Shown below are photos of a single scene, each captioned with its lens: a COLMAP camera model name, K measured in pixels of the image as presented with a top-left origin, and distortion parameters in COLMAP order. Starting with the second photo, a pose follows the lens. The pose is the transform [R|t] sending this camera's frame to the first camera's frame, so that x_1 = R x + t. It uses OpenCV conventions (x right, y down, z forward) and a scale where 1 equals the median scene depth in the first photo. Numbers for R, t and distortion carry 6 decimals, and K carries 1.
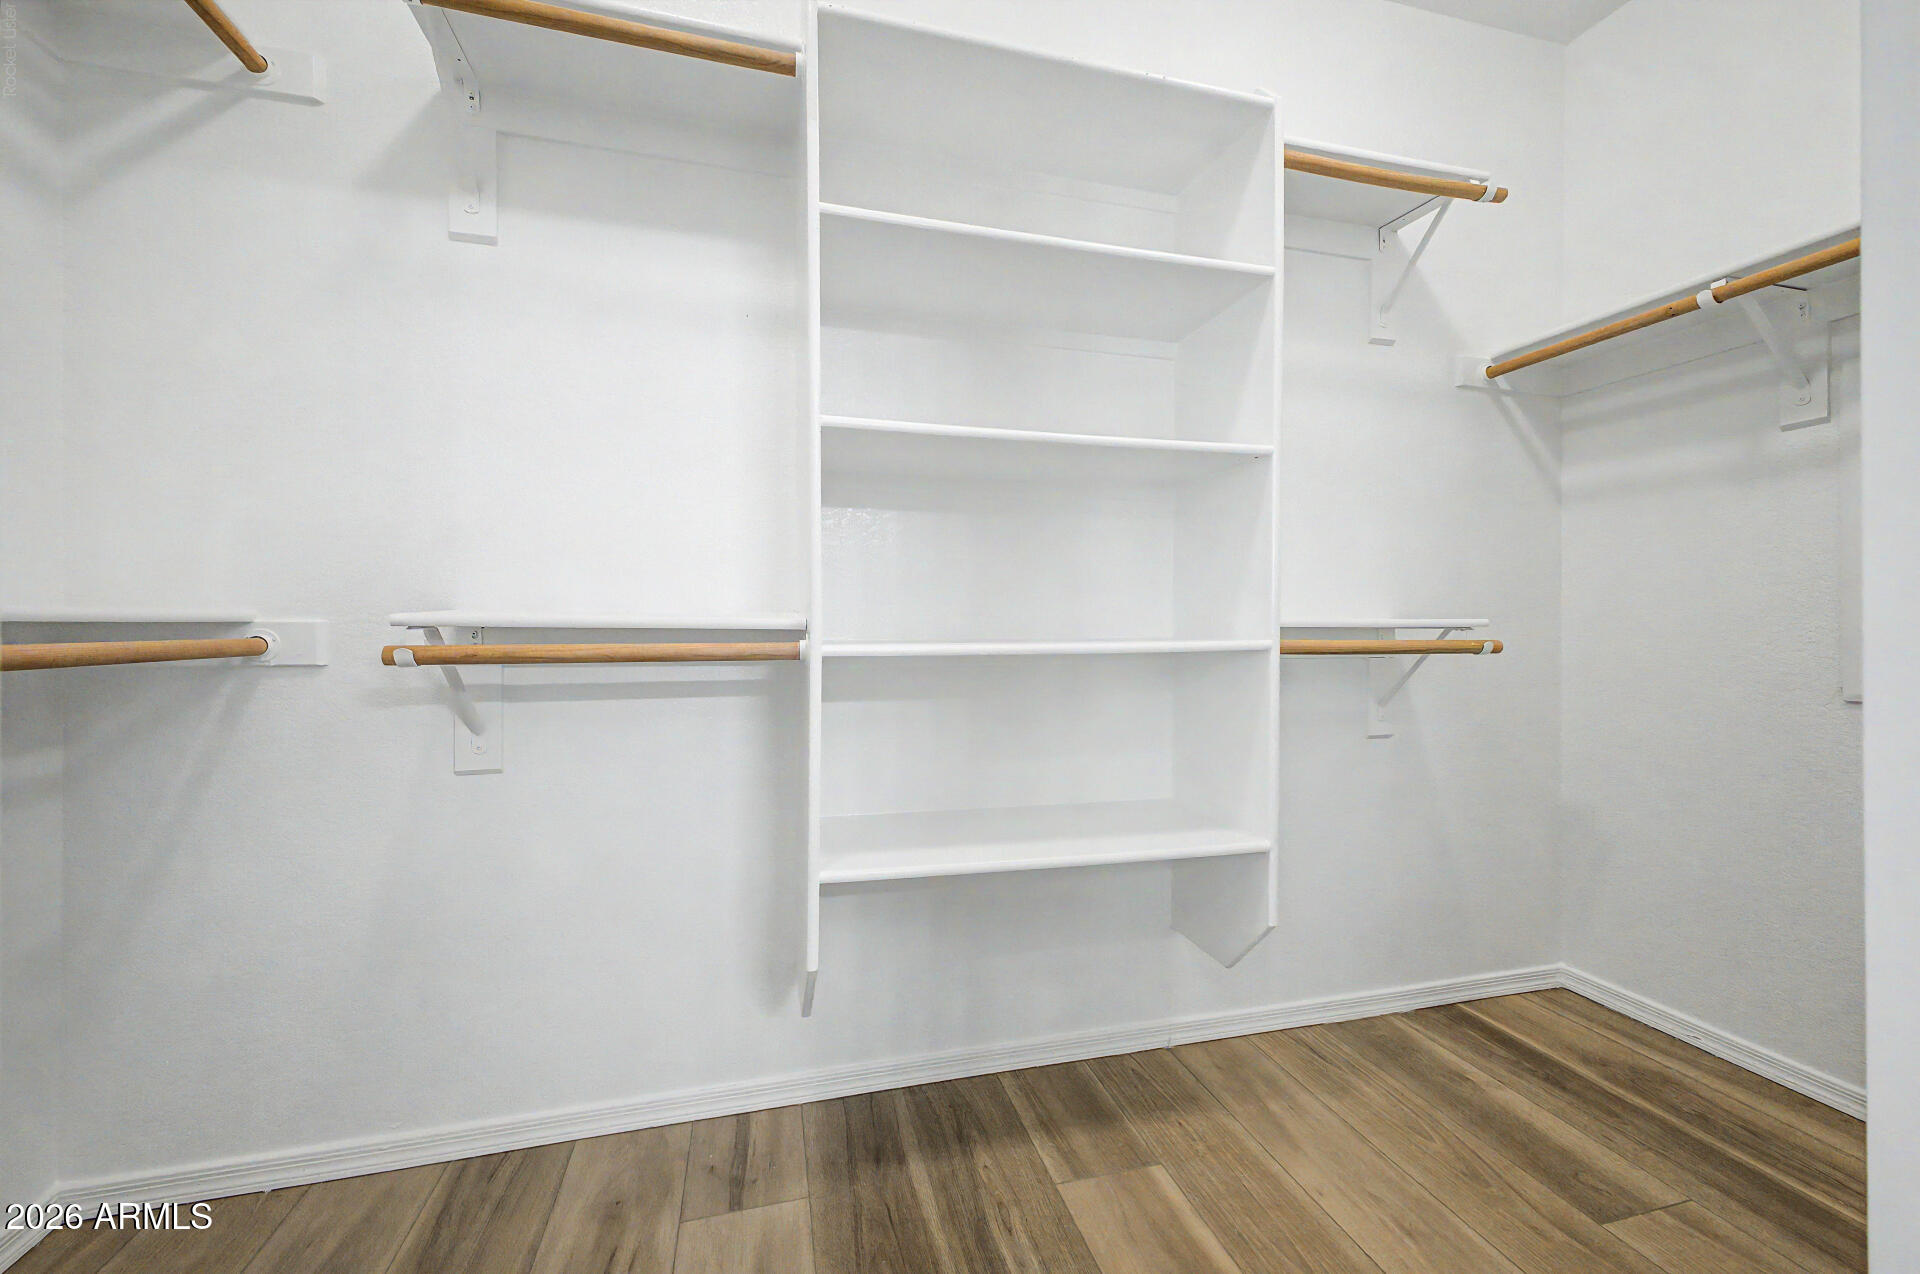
lens RADIAL K [[769.4, 0, 964.7], [0, 769.4, 623.3], [0, 0, 1]] dist [0.002218, 0.000047]
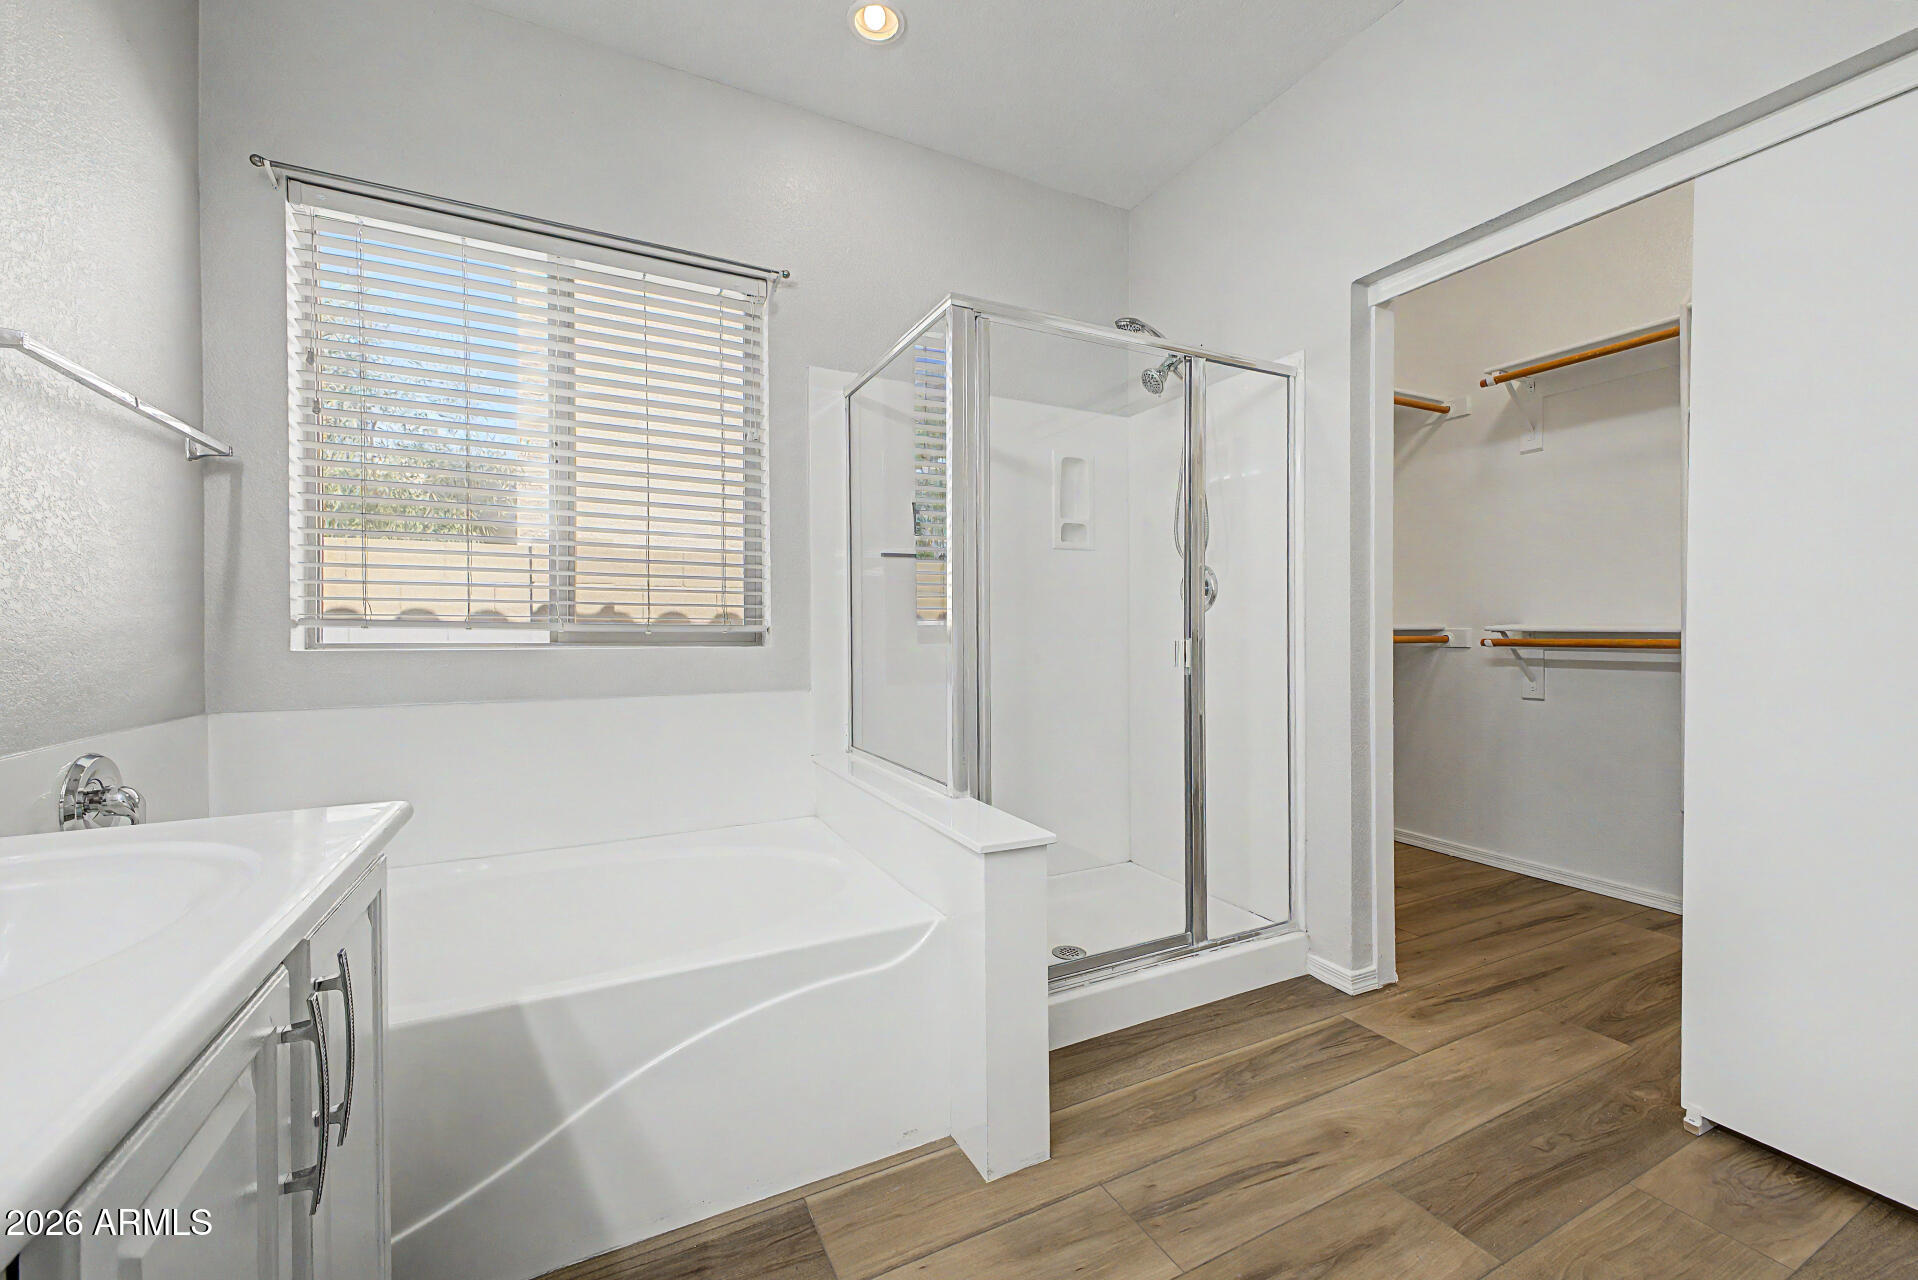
lens RADIAL K [[768.6, 0, 967.3], [0, 768.6, 634.1], [0, 0, 1]] dist [0.002218, 0.000047]
pose [[0.217042, 0.000531, -0.976162, 1.240812], [0.001175, 0.999999, 0.000805, 0.009369], [0.976162, -0.001322, 0.217041, -1.116554]]
